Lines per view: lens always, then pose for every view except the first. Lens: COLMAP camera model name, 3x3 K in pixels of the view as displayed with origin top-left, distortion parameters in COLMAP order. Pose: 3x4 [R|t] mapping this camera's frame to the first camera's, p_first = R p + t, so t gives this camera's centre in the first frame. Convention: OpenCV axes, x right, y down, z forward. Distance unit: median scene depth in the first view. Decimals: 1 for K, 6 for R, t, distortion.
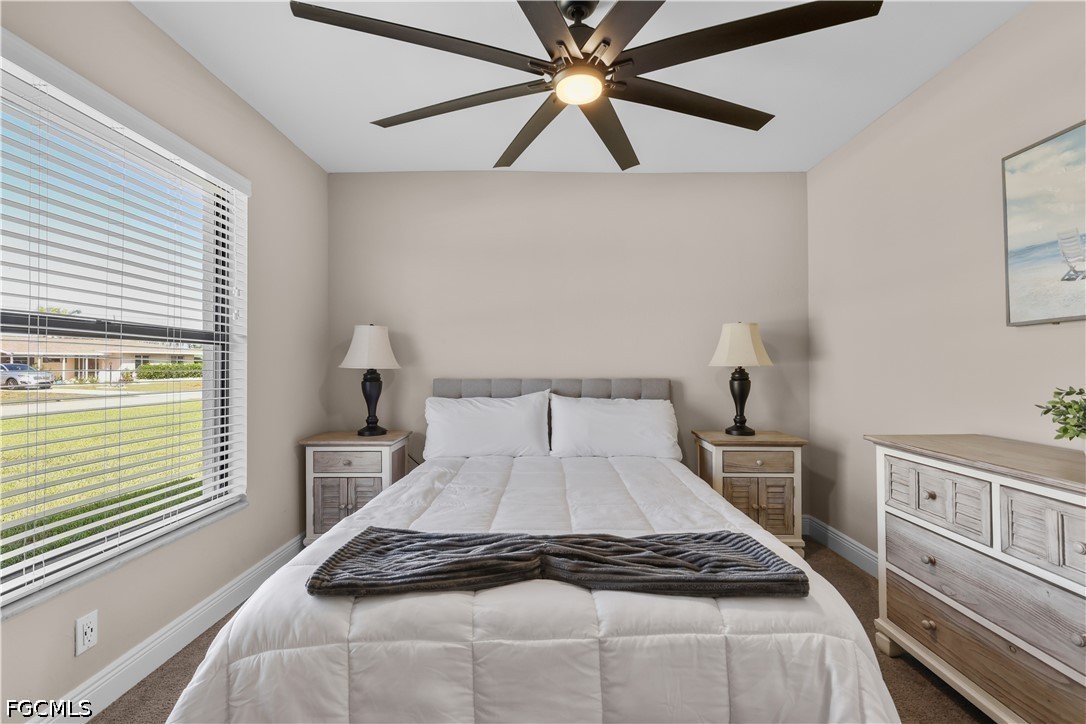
lens RADIAL K [[475.6, 0, 544.1], [0, 475.6, 359.3], [0, 0, 1]] dist [-0.000944, 0.000273]
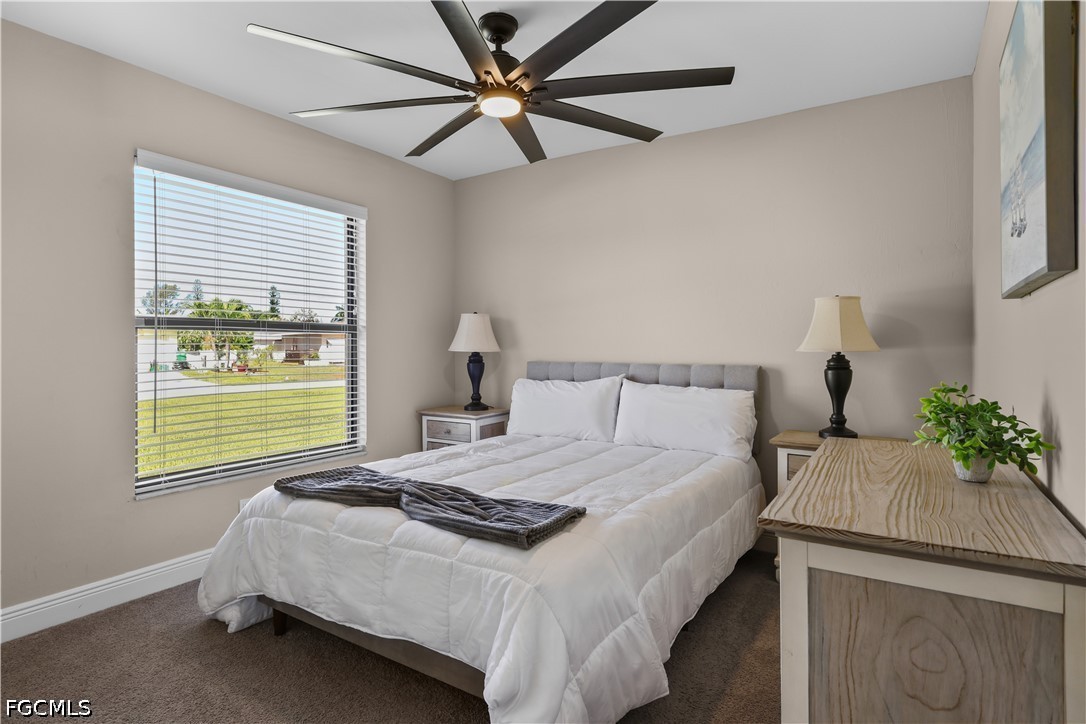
lens RADIAL K [[557.1, 0, 525.2], [0, 557.1, 345.7], [0, 0, 1]] dist [0.010752, -0.002838]
pose [[0.844686, 0.001086, -0.535261, 0.470605], [0.005227, 0.999934, 0.010278, -0.007873], [0.535236, -0.011480, 0.844624, -0.060880]]
